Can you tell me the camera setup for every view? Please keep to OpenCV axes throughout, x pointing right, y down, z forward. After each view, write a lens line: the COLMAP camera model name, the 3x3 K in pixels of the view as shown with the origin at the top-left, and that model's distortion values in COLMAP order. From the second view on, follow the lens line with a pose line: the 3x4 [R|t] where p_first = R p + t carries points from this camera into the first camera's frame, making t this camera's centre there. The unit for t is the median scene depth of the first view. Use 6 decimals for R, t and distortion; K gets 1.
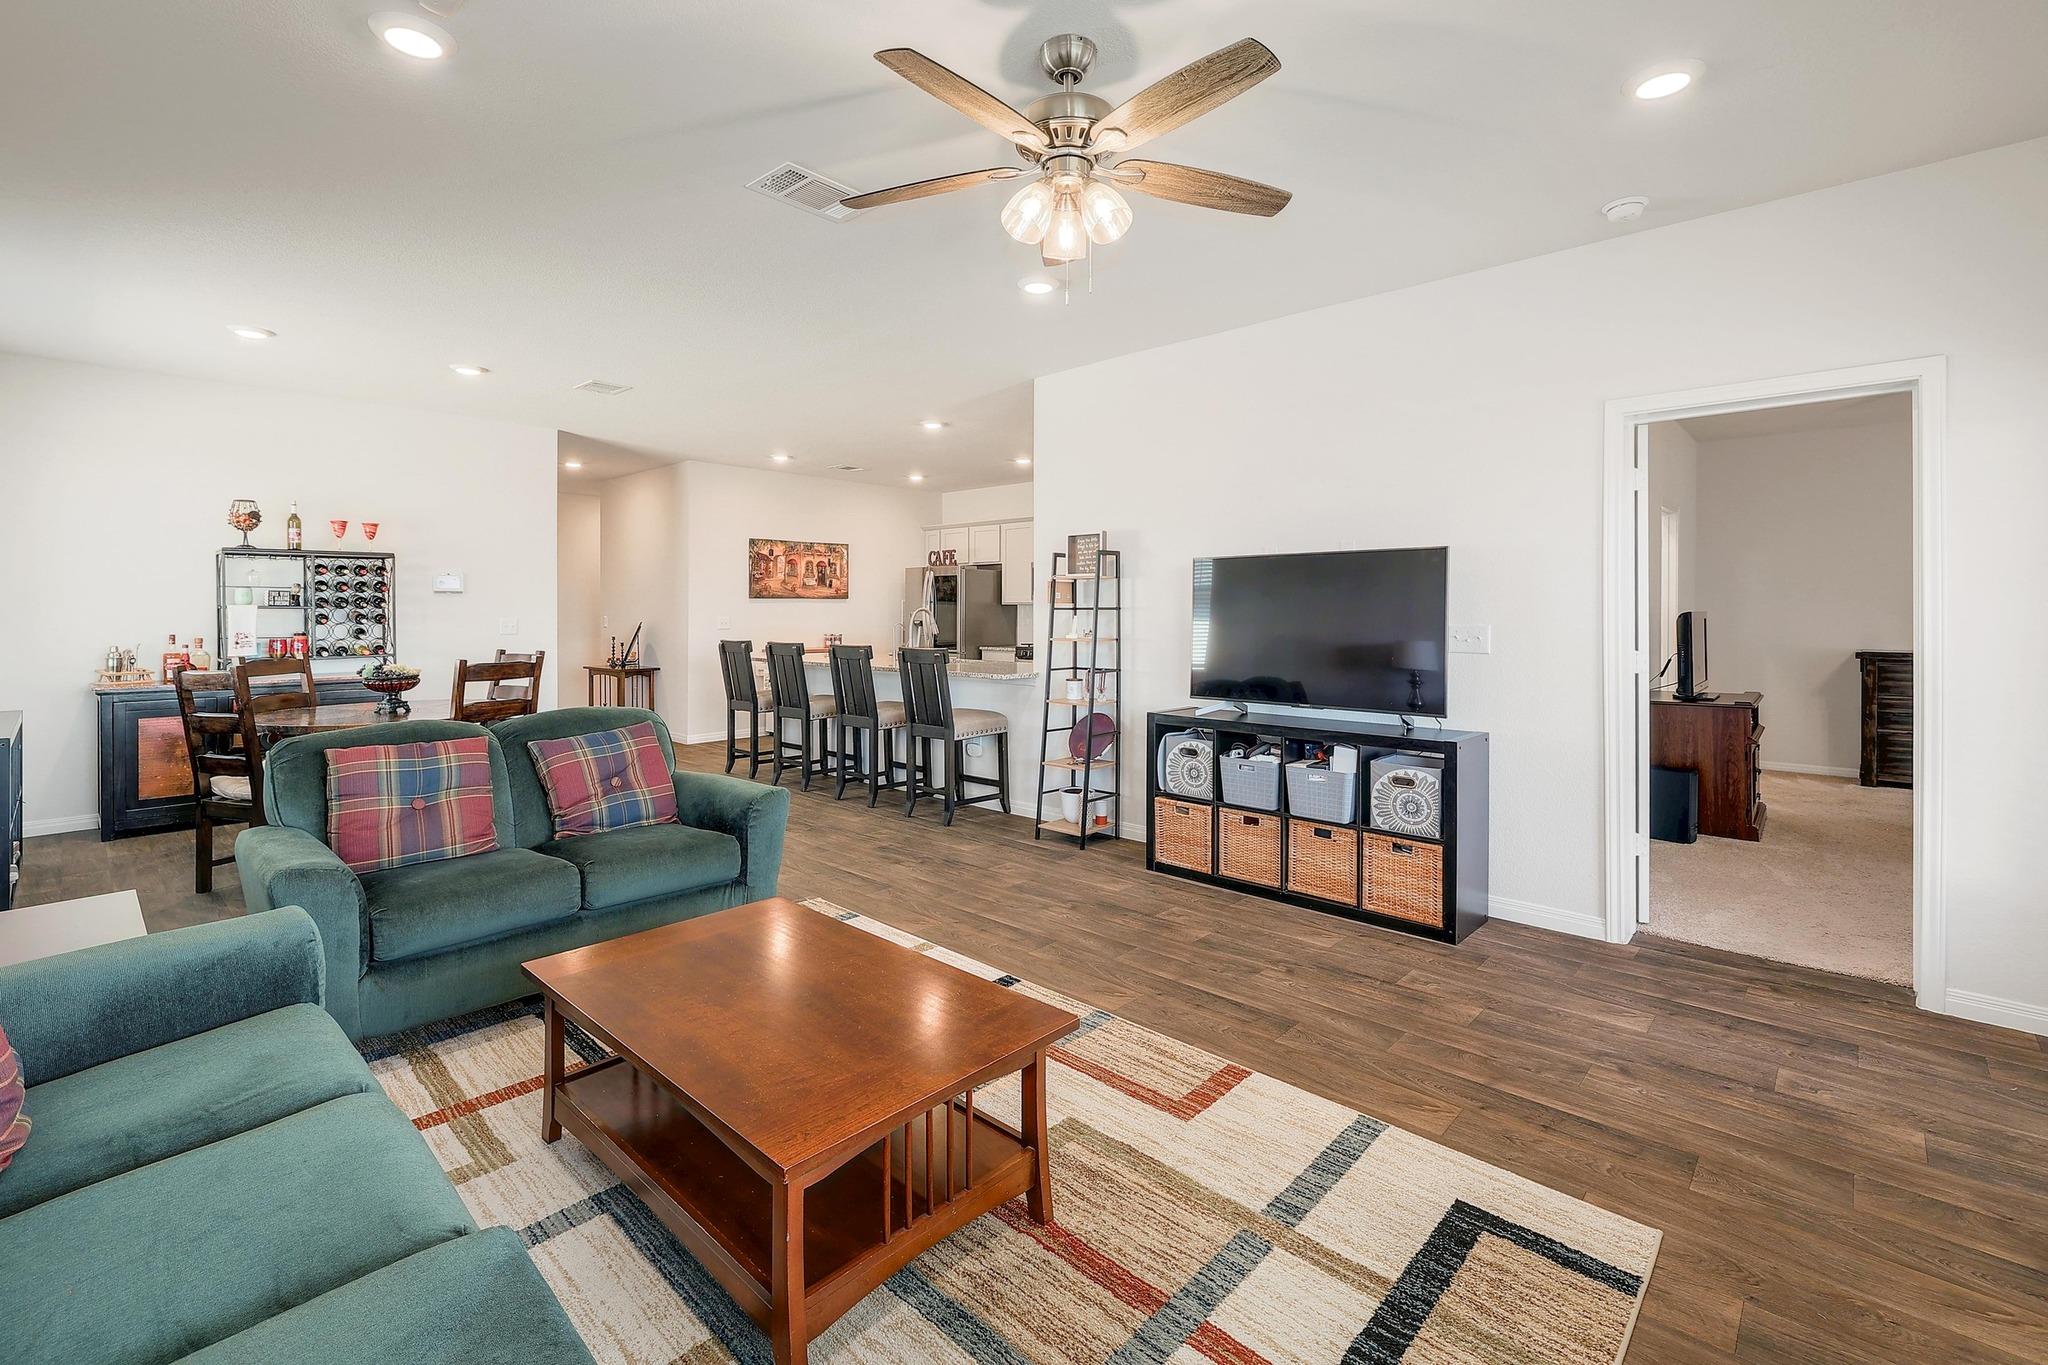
lens RADIAL K [[899.0, 0, 1026.0], [0, 899.0, 630.8], [0, 0, 1]] dist [-0.000178, 0.000433]
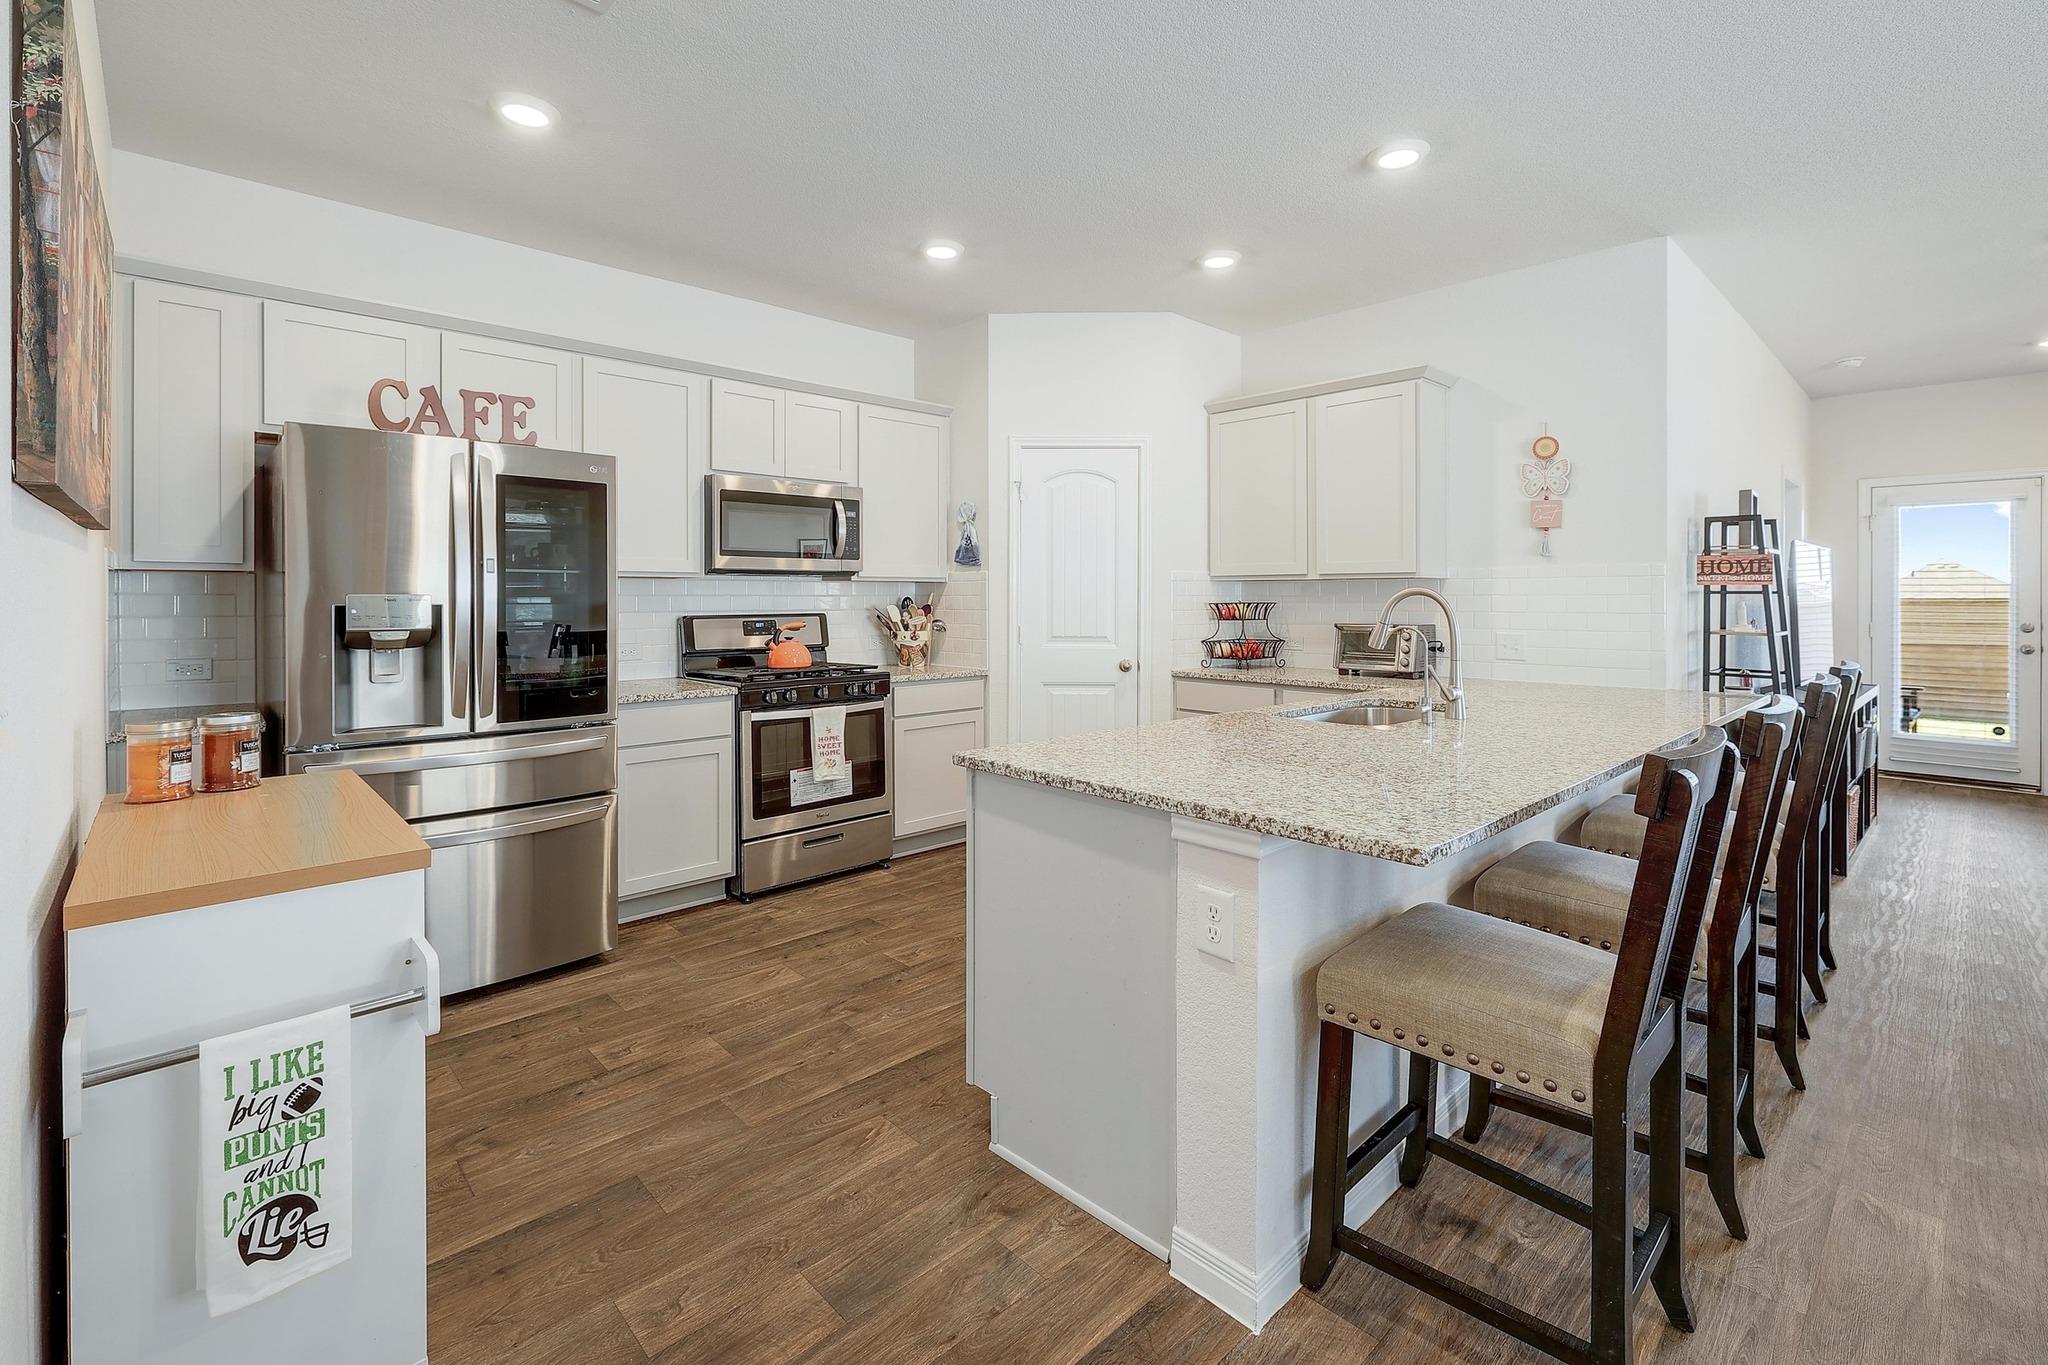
lens RADIAL K [[899.0, 0, 1014.6], [0, 899.0, 564.6], [0, 0, 1]] dist [-0.000178, 0.000433]
pose [[0.069425, 0.034733, 0.996982, -0.656787], [0.020972, 0.999122, -0.036268, -0.029439], [-0.997367, 0.023426, 0.068636, 1.396238]]
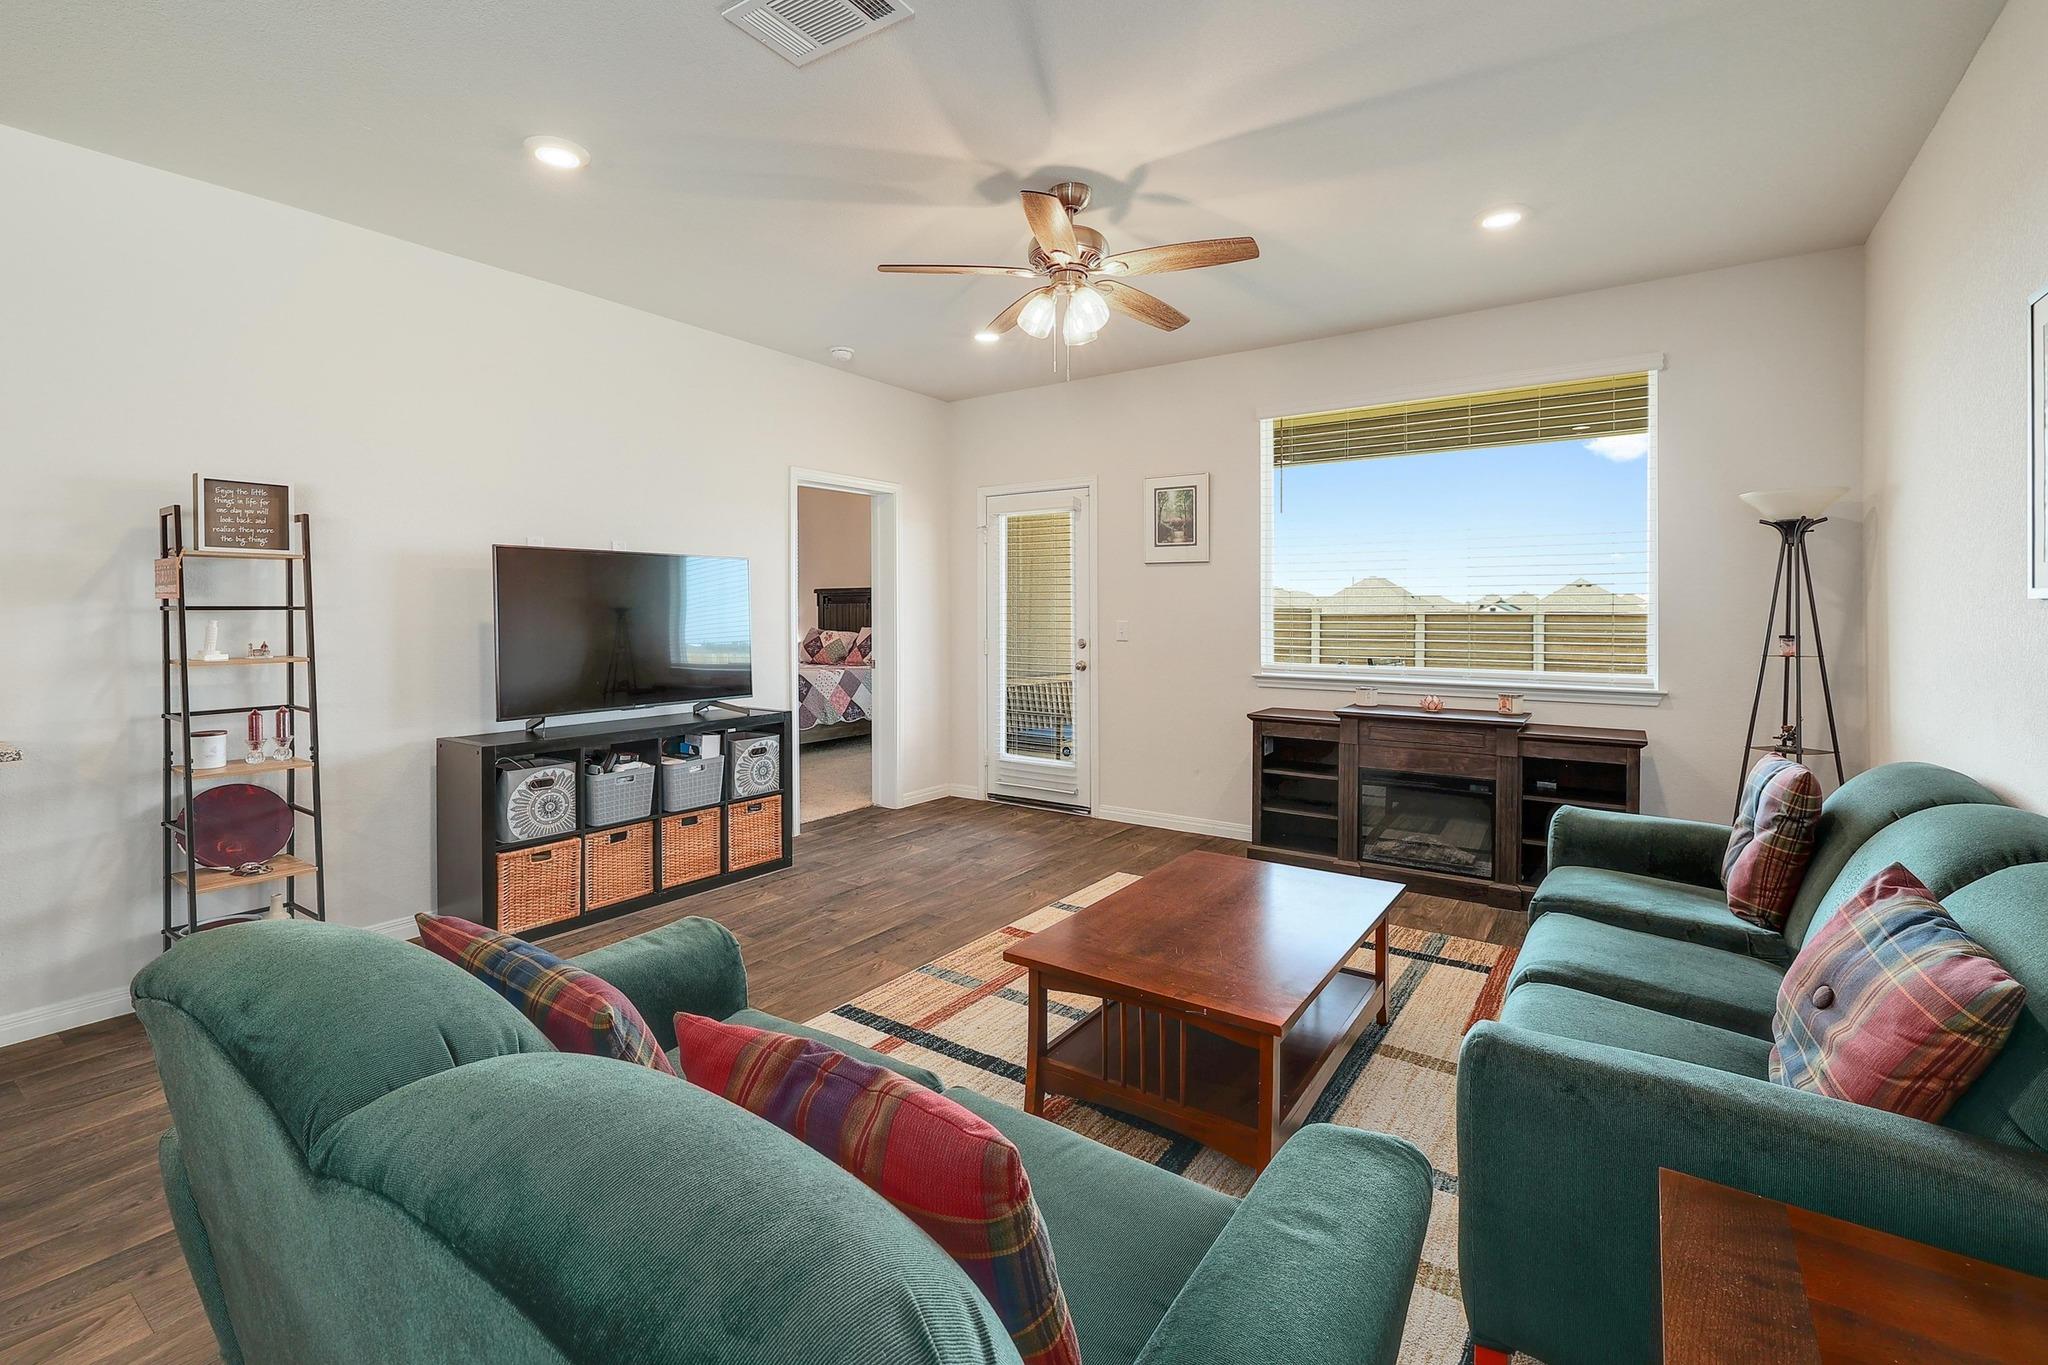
lens RADIAL K [[899.0, 0, 1016.1], [0, 899.0, 618.1], [0, 0, 1]] dist [-0.000178, 0.000433]
pose [[-0.137358, -0.008523, 0.990485, -0.523821], [0.024168, 0.999636, 0.011953, -0.011446], [-0.990227, 0.025580, -0.137102, 0.517306]]
